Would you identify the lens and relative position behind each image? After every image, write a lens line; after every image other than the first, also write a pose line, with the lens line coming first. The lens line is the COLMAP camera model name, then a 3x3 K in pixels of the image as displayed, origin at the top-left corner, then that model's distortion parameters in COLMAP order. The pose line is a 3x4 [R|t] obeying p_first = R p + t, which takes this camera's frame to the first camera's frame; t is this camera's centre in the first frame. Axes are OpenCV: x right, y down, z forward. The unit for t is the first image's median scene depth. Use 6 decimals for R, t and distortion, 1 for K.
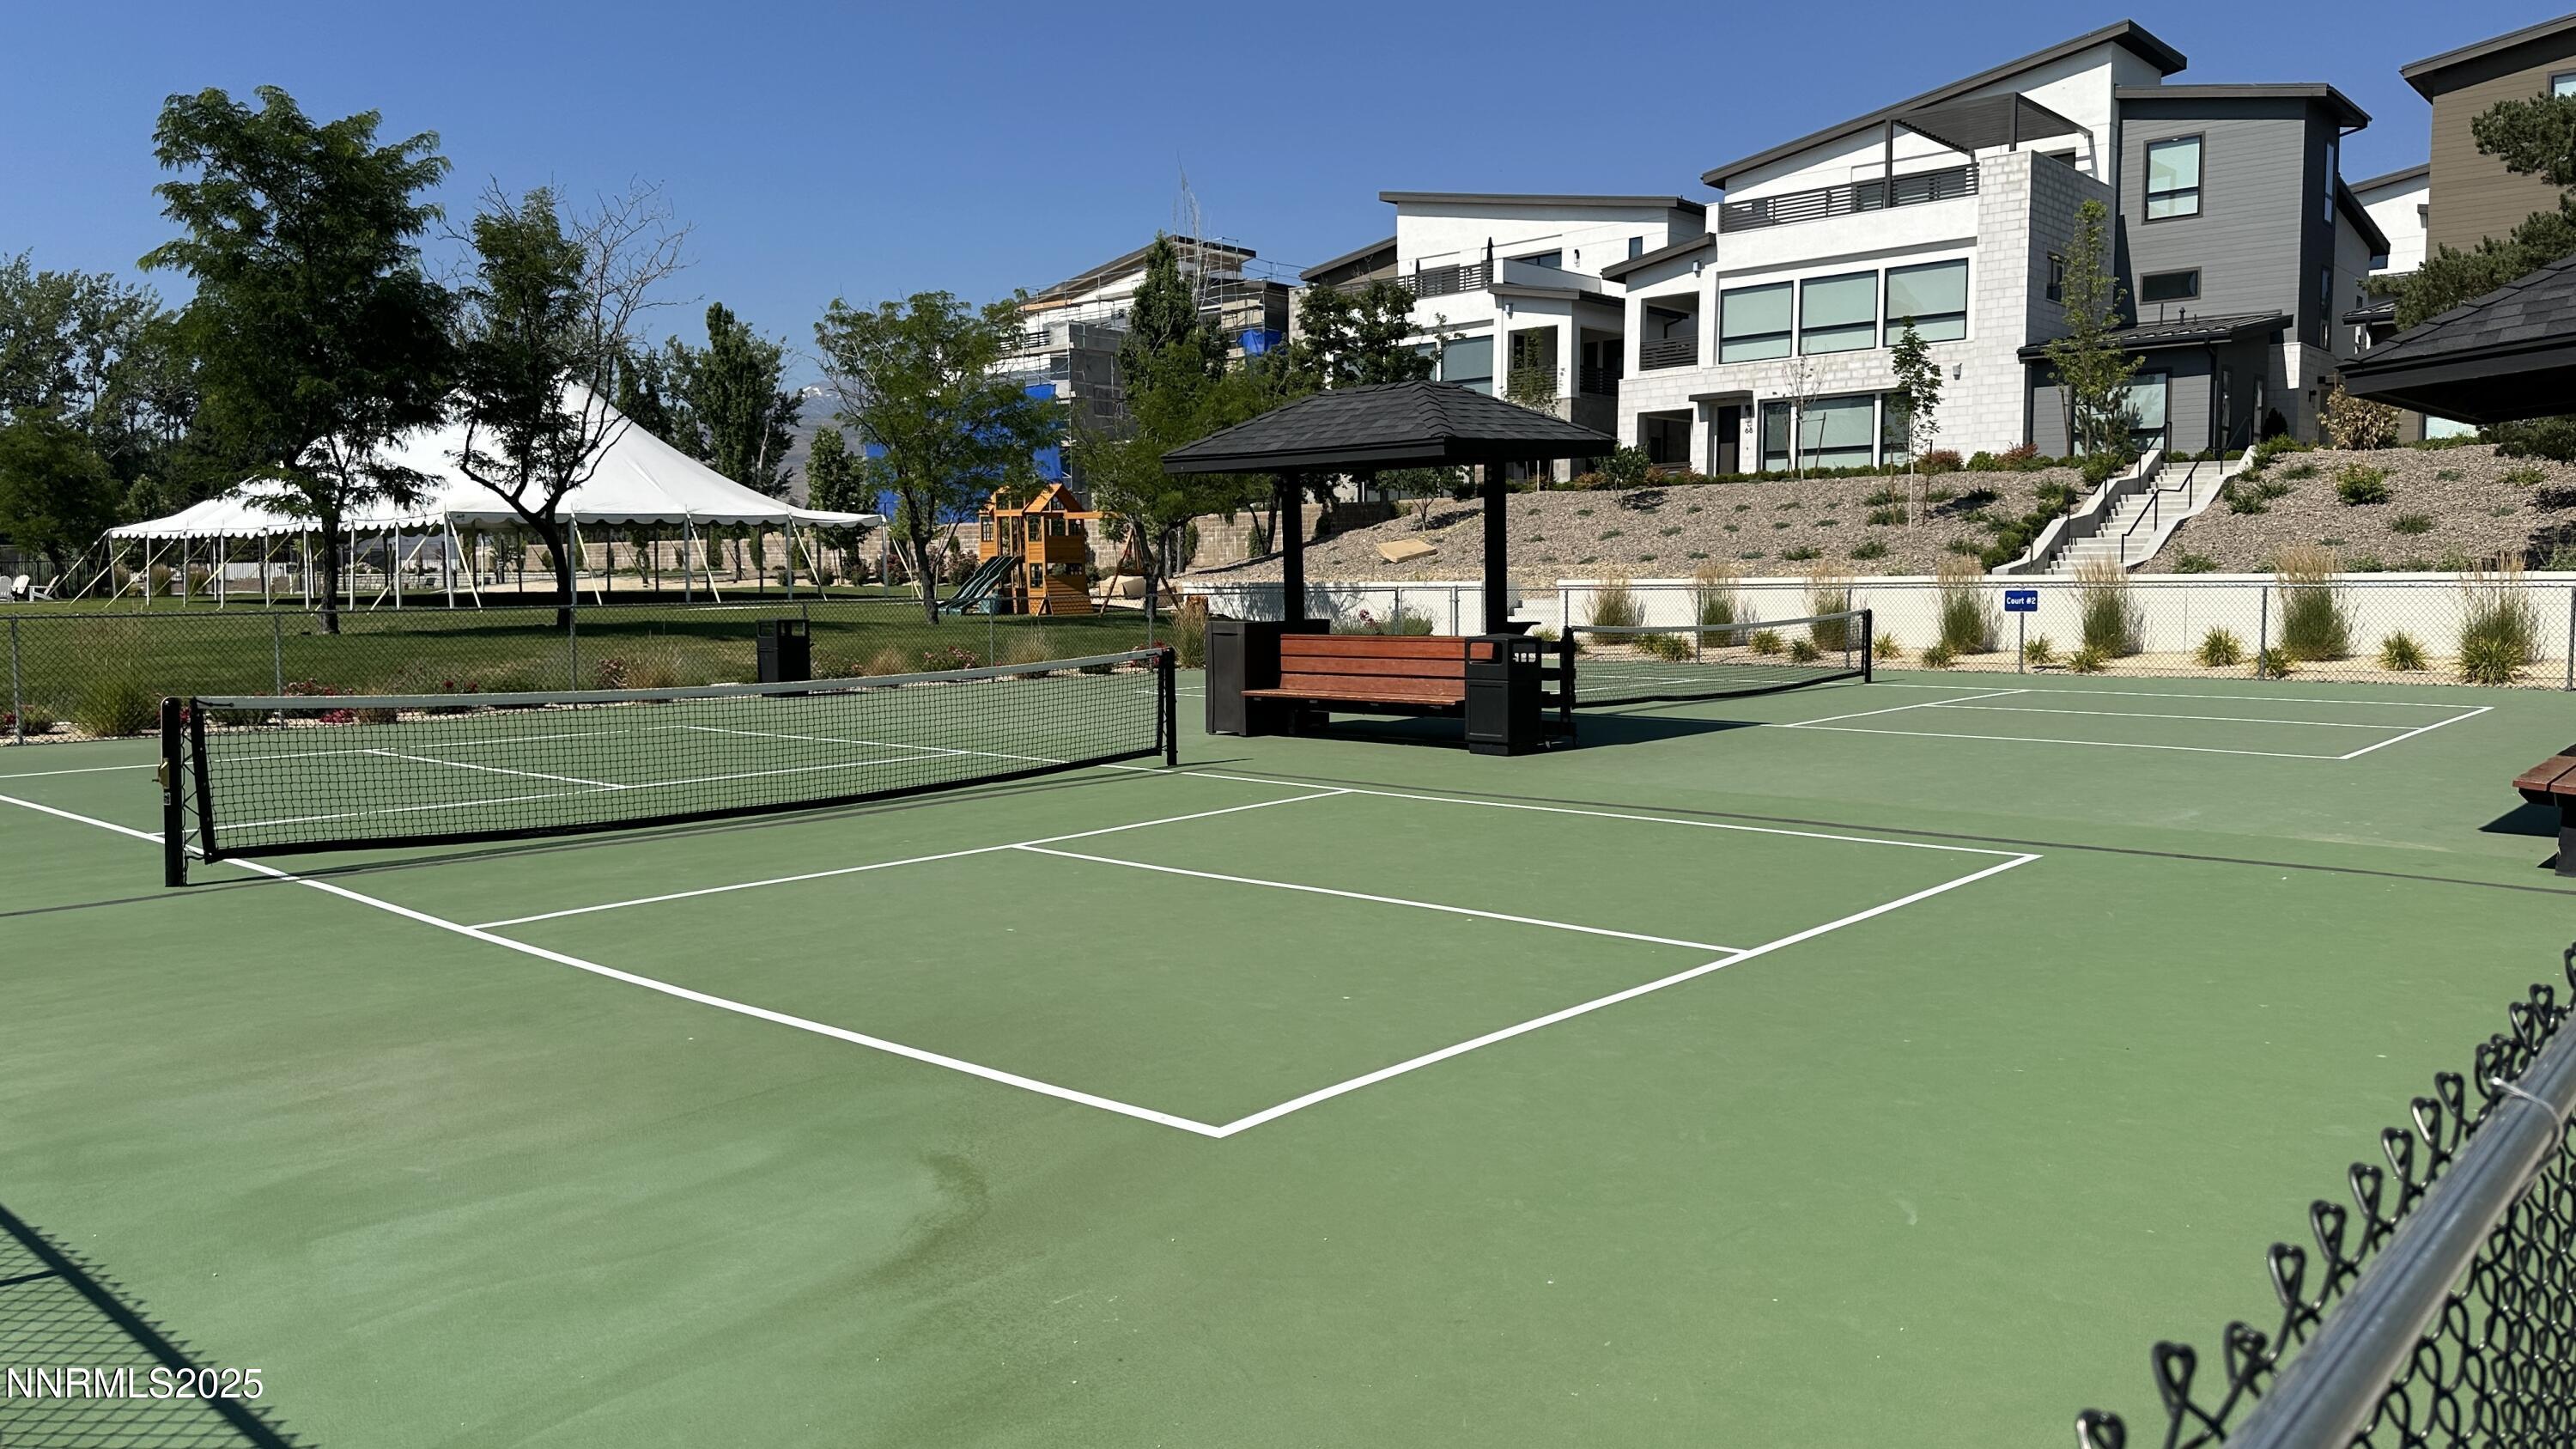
lens RADIAL K [[1777.5, 0, 1288.0], [0, 1777.5, 724.5], [0, 0, 1]] dist [0.037387, 0.000414]
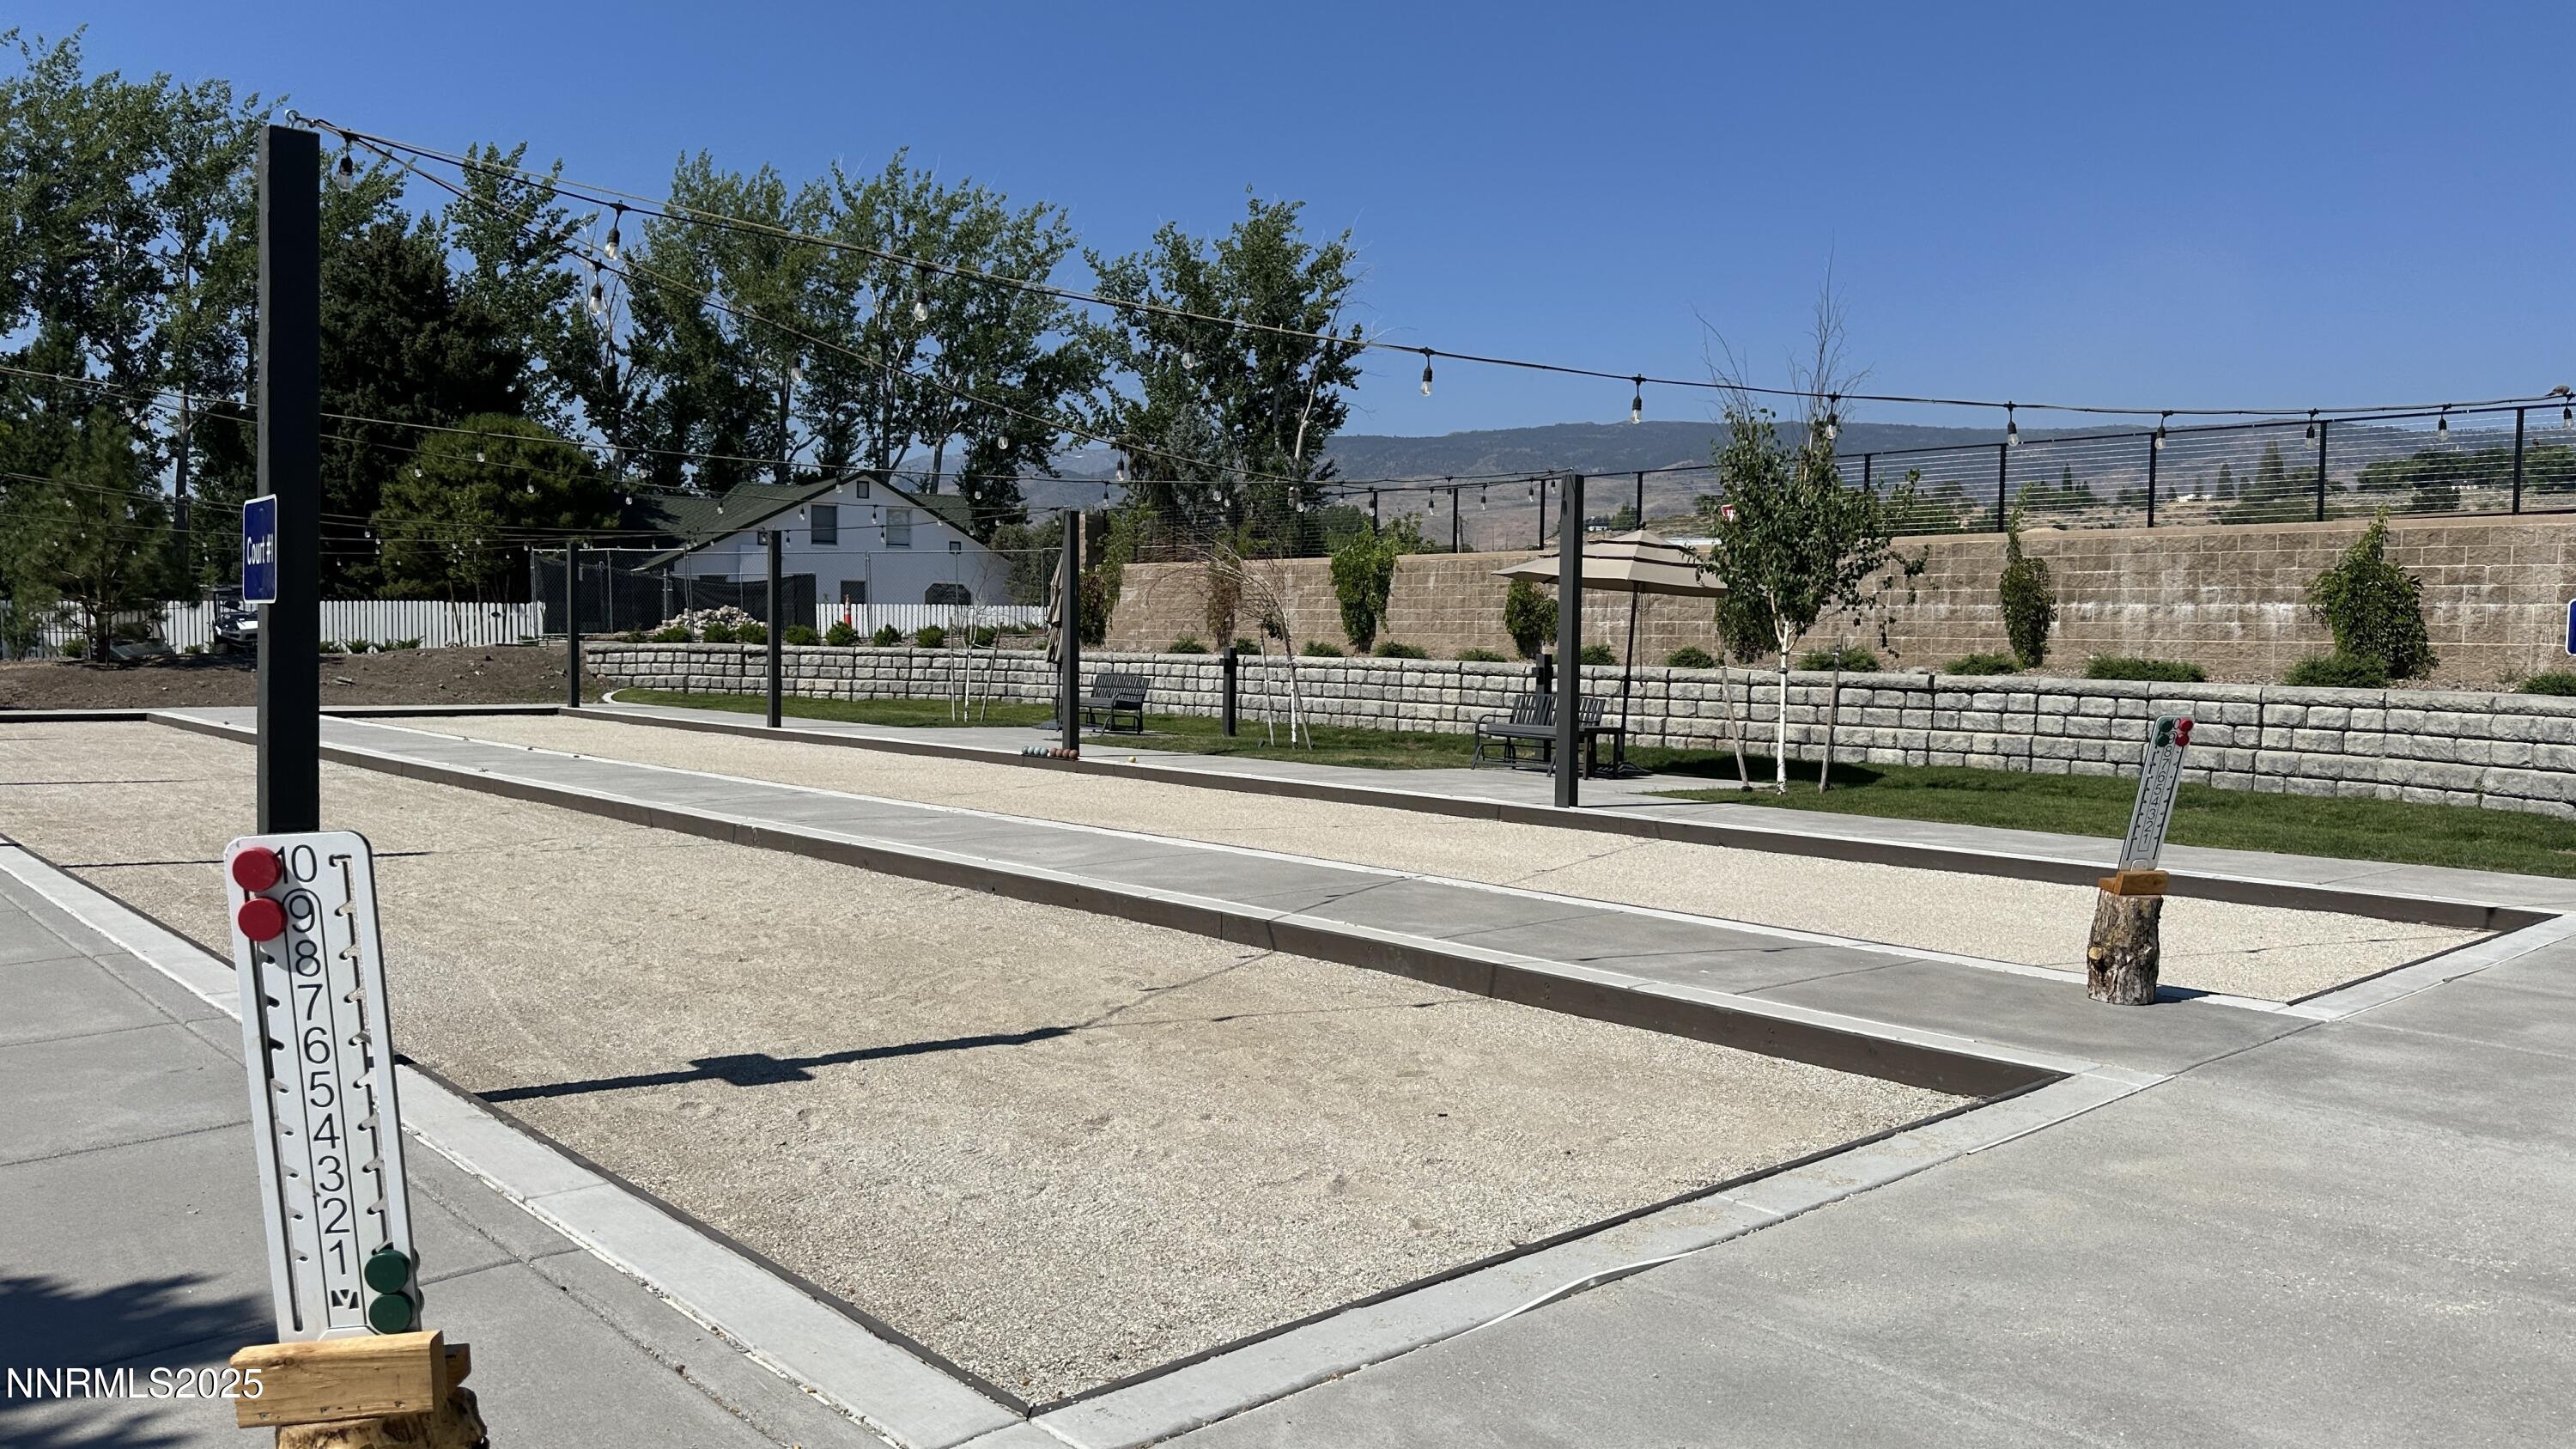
lens RADIAL K [[1777.5, 0, 1288.0], [0, 1777.5, 724.5], [0, 0, 1]] dist [0.037387, 0.000414]
pose [[0.996272, 0.034783, -0.078950, -0.263419], [-0.038328, 0.998303, -0.043845, -0.036576], [0.077291, 0.046707, 0.995914, 0.464763]]
